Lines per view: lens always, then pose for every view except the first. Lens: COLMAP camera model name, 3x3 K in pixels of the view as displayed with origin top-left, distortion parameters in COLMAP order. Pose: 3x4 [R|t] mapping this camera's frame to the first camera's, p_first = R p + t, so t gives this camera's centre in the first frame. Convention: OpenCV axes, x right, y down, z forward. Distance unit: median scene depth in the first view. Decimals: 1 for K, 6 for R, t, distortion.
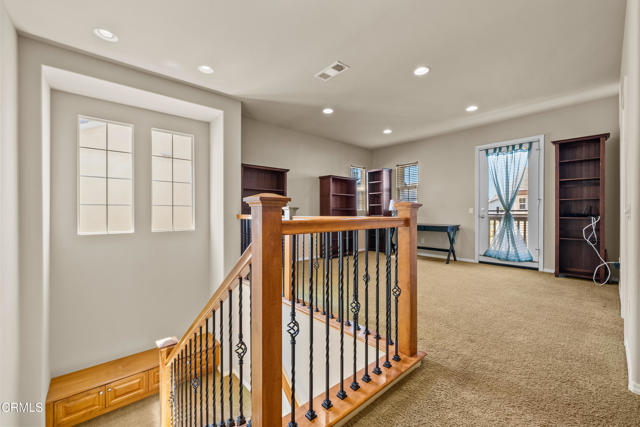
lens RADIAL K [[254.9, 0, 322.0], [0, 254.9, 213.1], [0, 0, 1]] dist [-0.002833, -0.000340]
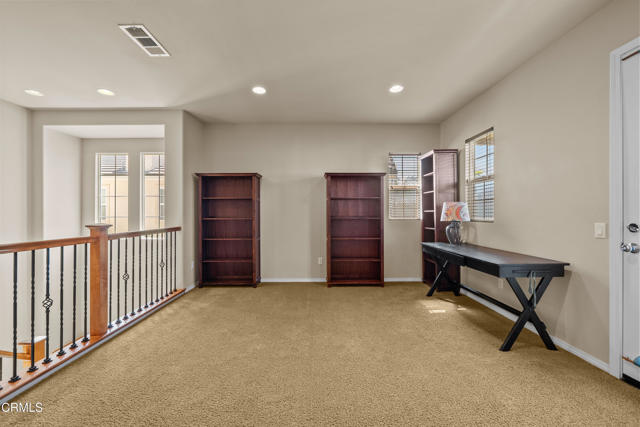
lens RADIAL K [[254.9, 0, 318.6], [0, 254.9, 210.2], [0, 0, 1]] dist [-0.002833, -0.000340]
pose [[0.755354, -0.009747, -0.655245, 0.526460], [-0.000826, 0.999874, -0.015826, -0.031583], [0.655317, 0.012496, 0.755251, 0.455579]]
